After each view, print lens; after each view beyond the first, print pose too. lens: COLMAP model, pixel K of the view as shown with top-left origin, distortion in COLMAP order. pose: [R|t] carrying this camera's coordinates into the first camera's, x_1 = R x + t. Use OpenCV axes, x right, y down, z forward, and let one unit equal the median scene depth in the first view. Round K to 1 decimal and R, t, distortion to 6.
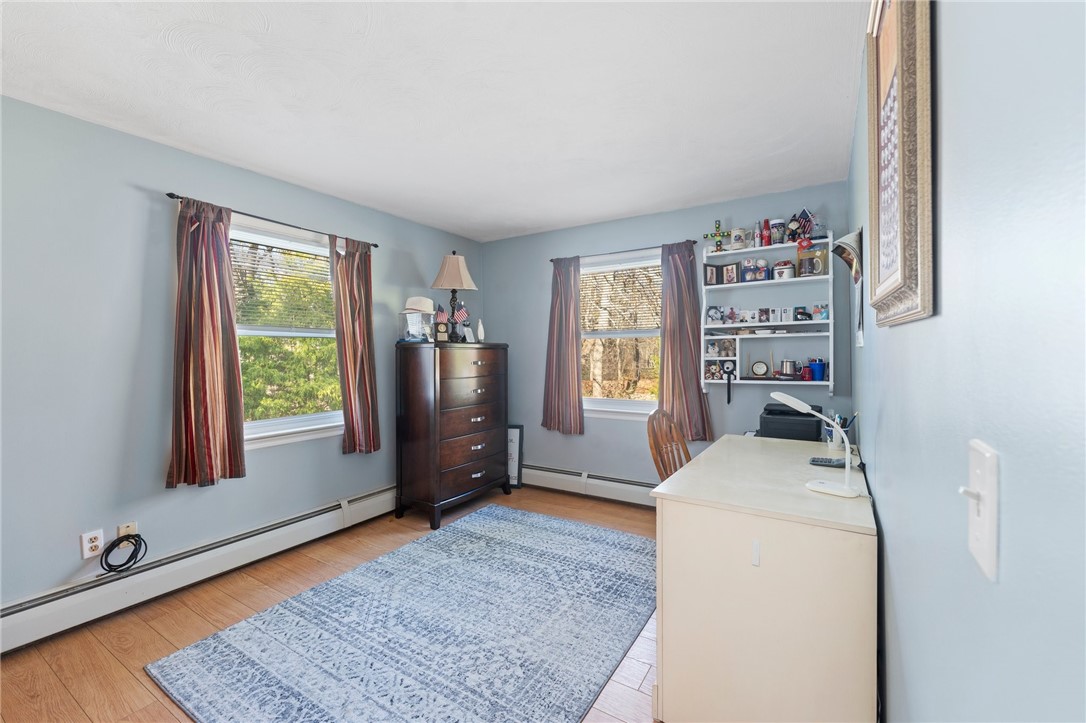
lens RADIAL K [[439.0, 0, 540.2], [0, 439.0, 364.4], [0, 0, 1]] dist [-0.003570, 0.000368]
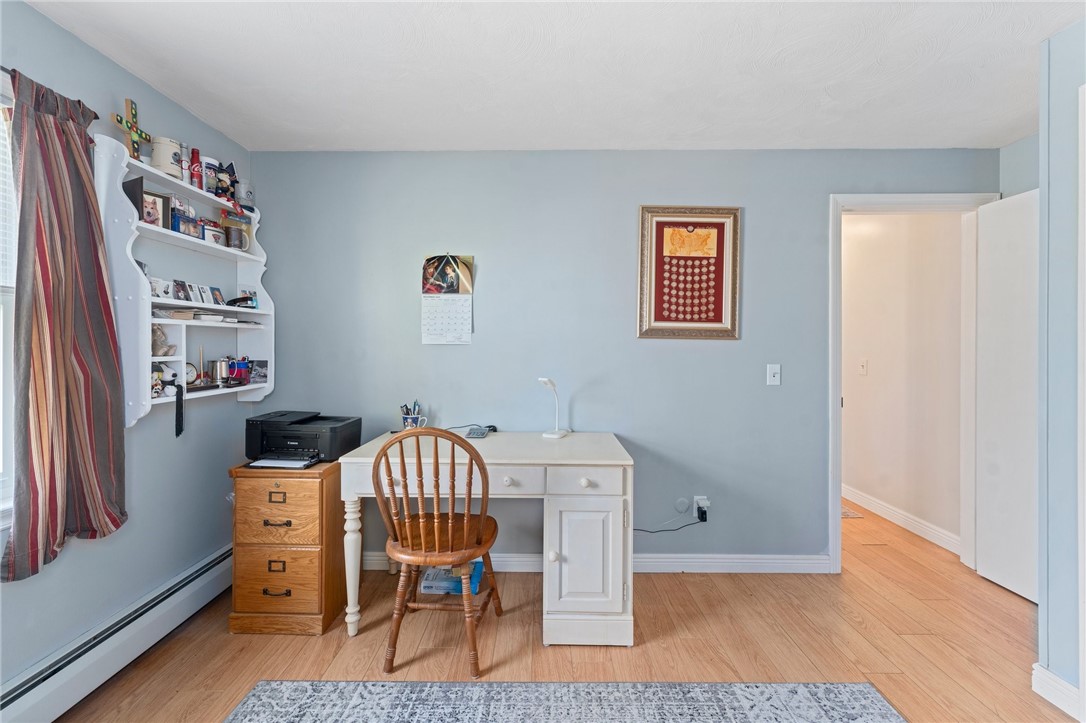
lens RADIAL K [[439.0, 0, 539.0], [0, 439.0, 350.8], [0, 0, 1]] dist [-0.003570, 0.000368]
pose [[-0.511882, -0.008873, 0.859010, -0.319675], [0.017772, 0.999623, 0.020916, -0.027858], [-0.858872, 0.025973, -0.511531, 0.884100]]
